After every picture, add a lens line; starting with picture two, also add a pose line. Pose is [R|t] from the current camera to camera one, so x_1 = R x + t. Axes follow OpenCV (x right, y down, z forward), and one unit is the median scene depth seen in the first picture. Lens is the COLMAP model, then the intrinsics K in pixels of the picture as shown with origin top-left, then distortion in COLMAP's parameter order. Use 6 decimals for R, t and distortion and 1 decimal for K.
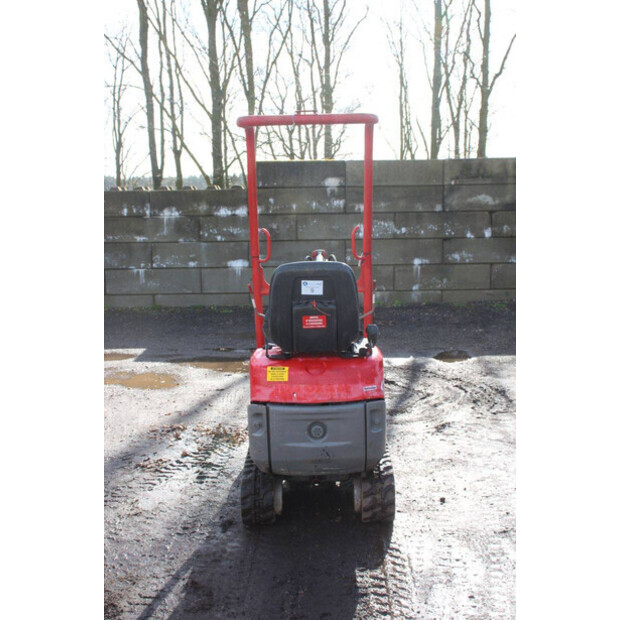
lens RADIAL K [[752.3, 0, 314.9], [0, 752.3, 308.1], [0, 0, 1]] dist [0.011944, 0.000000]
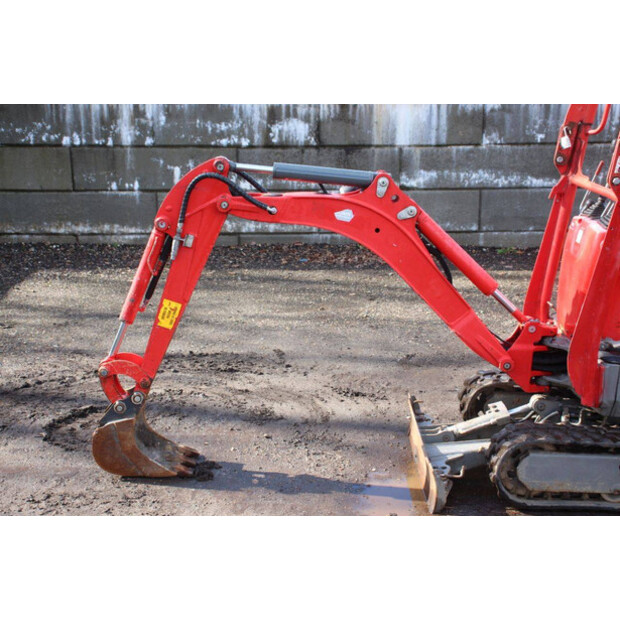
lens RADIAL K [[957.1, 0, 310.8], [0, 957.1, 307.7], [0, 0, 1]] dist [0.137112, 0.000000]
pose [[-0.031361, -0.225556, 0.973725, -0.343379], [0.156348, 0.961105, 0.227668, -0.062976], [-0.987204, 0.159380, 0.005124, 0.522371]]
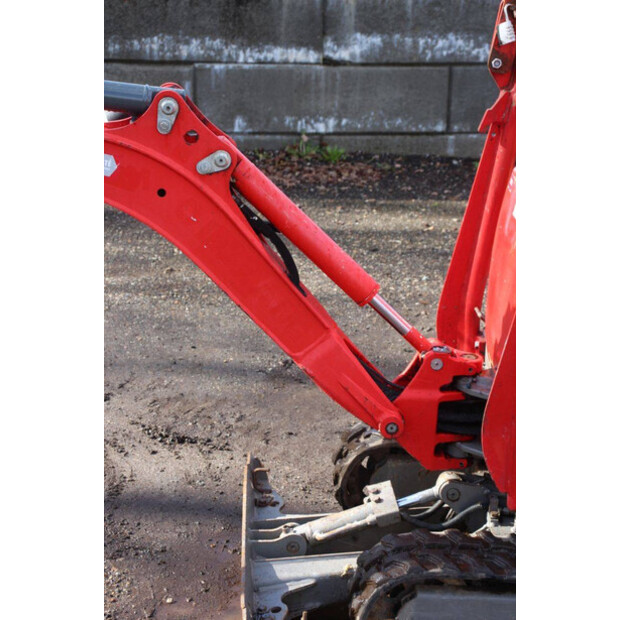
lens RADIAL K [[1366.2, 0, 313.5], [0, 1366.2, 306.8], [0, 0, 1]] dist [0.429502, 0.000000]
pose [[-0.059926, -0.299397, 0.952245, -0.274901], [0.139652, 0.942063, 0.304984, -0.066195], [-0.988386, 0.151259, -0.014642, 0.473200]]
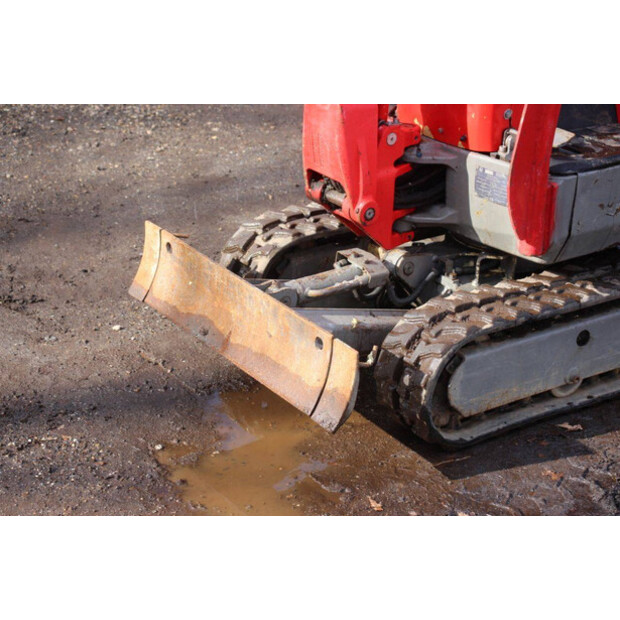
lens RADIAL K [[1477.5, 0, 308.1], [0, 1477.5, 314.1], [0, 0, 1]] dist [0.495205, 0.000000]
pose [[-0.592297, -0.319882, 0.739499, -0.230221], [0.124986, 0.870225, 0.476537, -0.078897], [-0.795966, 0.374678, -0.475451, 0.619971]]
